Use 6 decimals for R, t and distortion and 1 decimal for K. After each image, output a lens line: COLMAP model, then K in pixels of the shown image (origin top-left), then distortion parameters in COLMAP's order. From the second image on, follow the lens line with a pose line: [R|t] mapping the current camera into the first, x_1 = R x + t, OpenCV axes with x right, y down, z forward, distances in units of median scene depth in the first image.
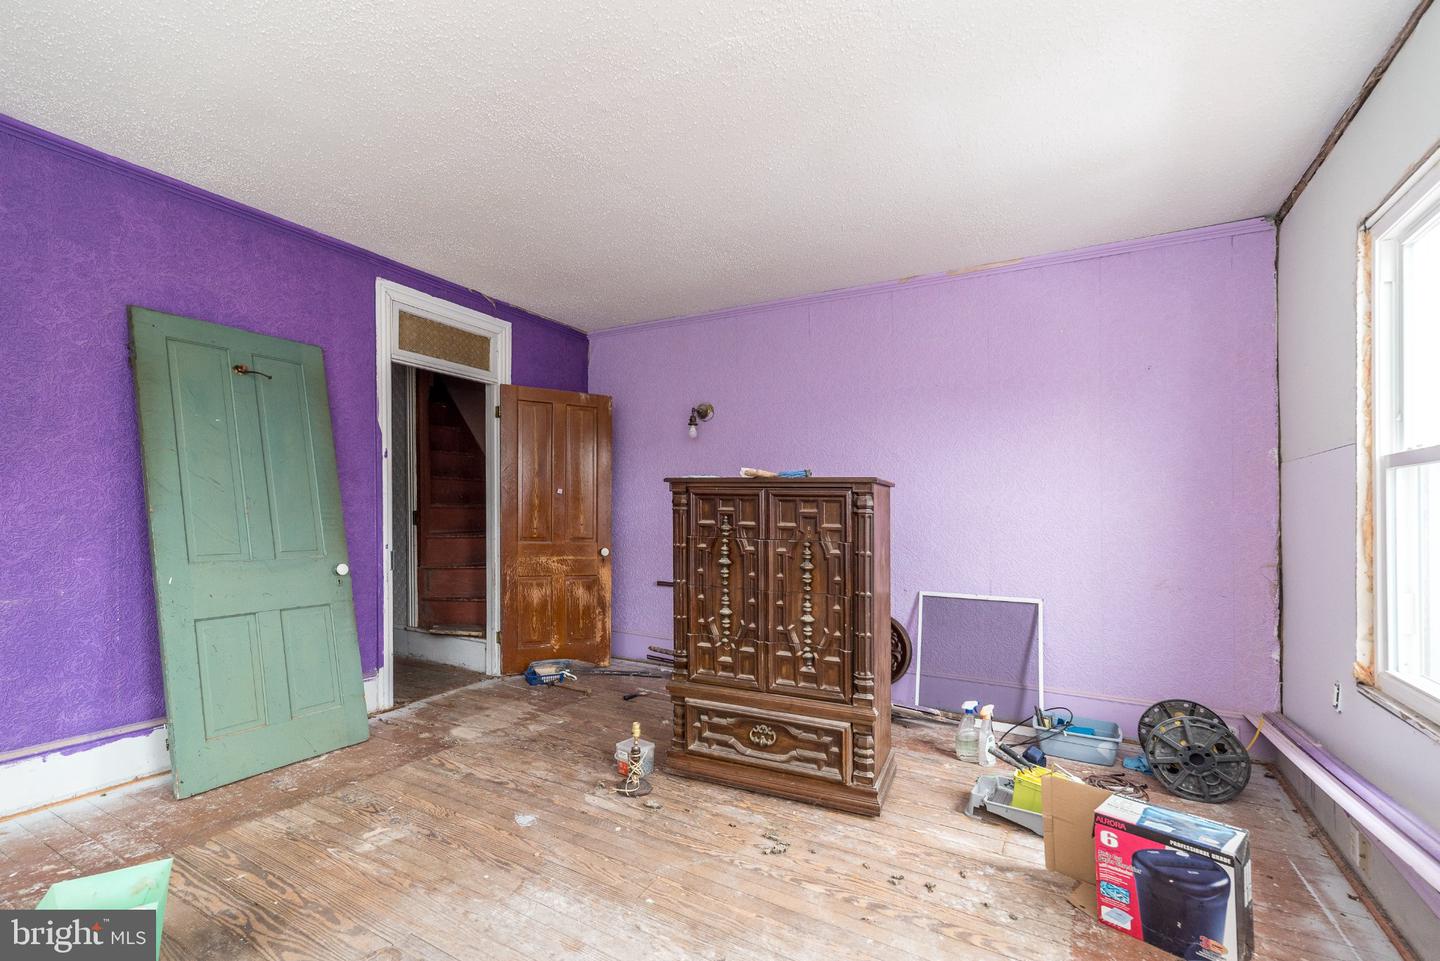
lens RADIAL K [[640.6, 0, 698.3], [0, 640.6, 512.0], [0, 0, 1]] dist [0.010331, -0.000397]
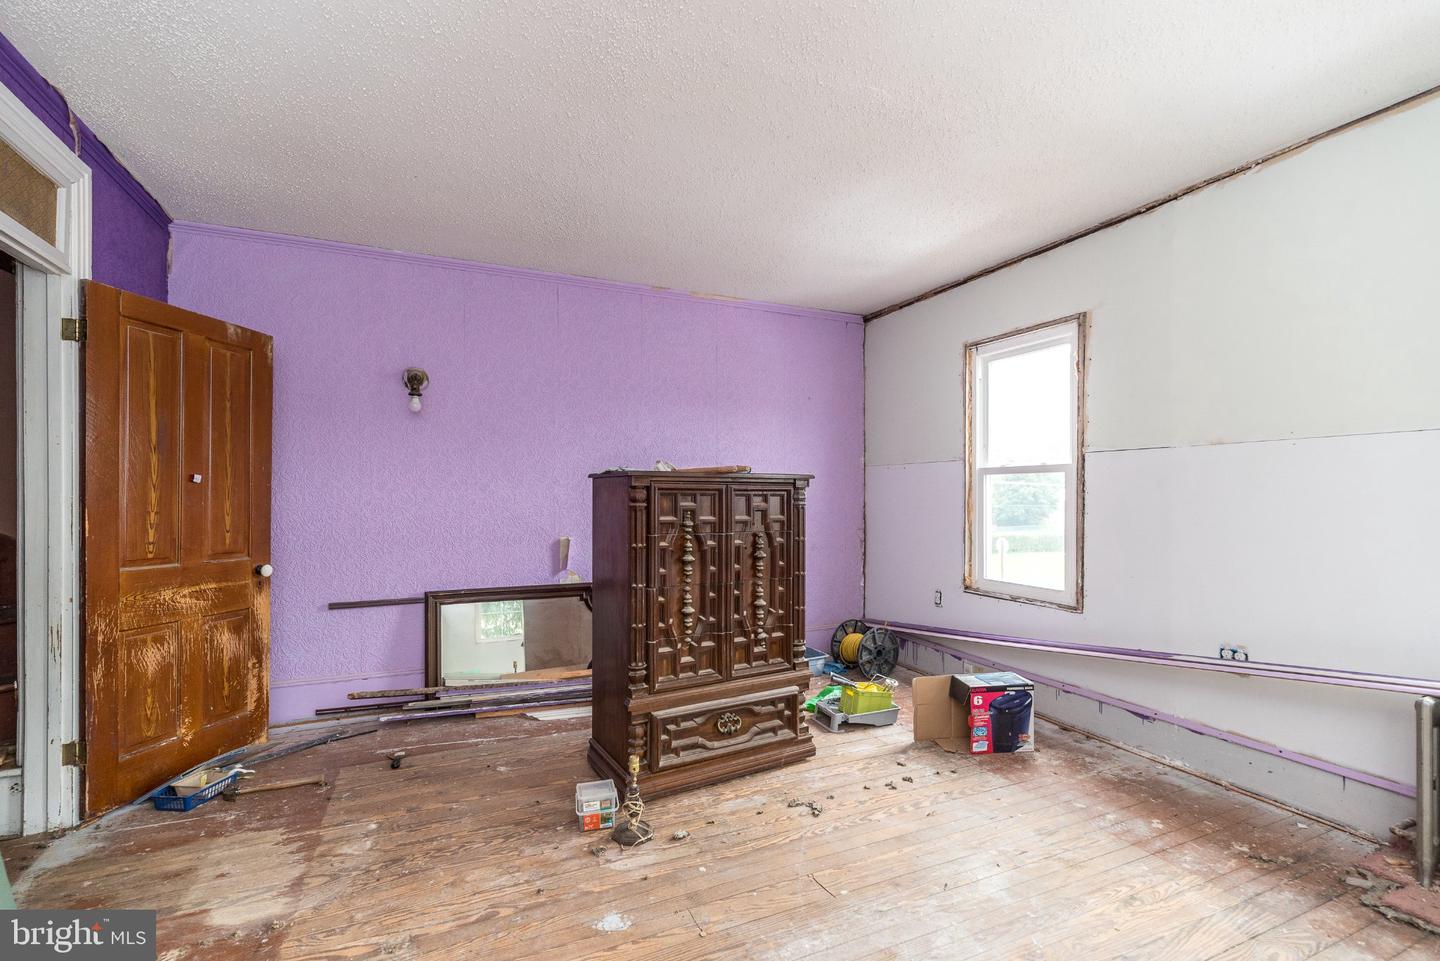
lens RADIAL K [[640.6, 0, 716.1], [0, 640.6, 494.7], [0, 0, 1]] dist [0.010331, -0.000397]
pose [[0.568482, -0.015242, 0.822554, -0.720086], [0.012534, 0.999873, 0.009866, -0.028032], [-0.822600, 0.004701, 0.568601, 0.410443]]
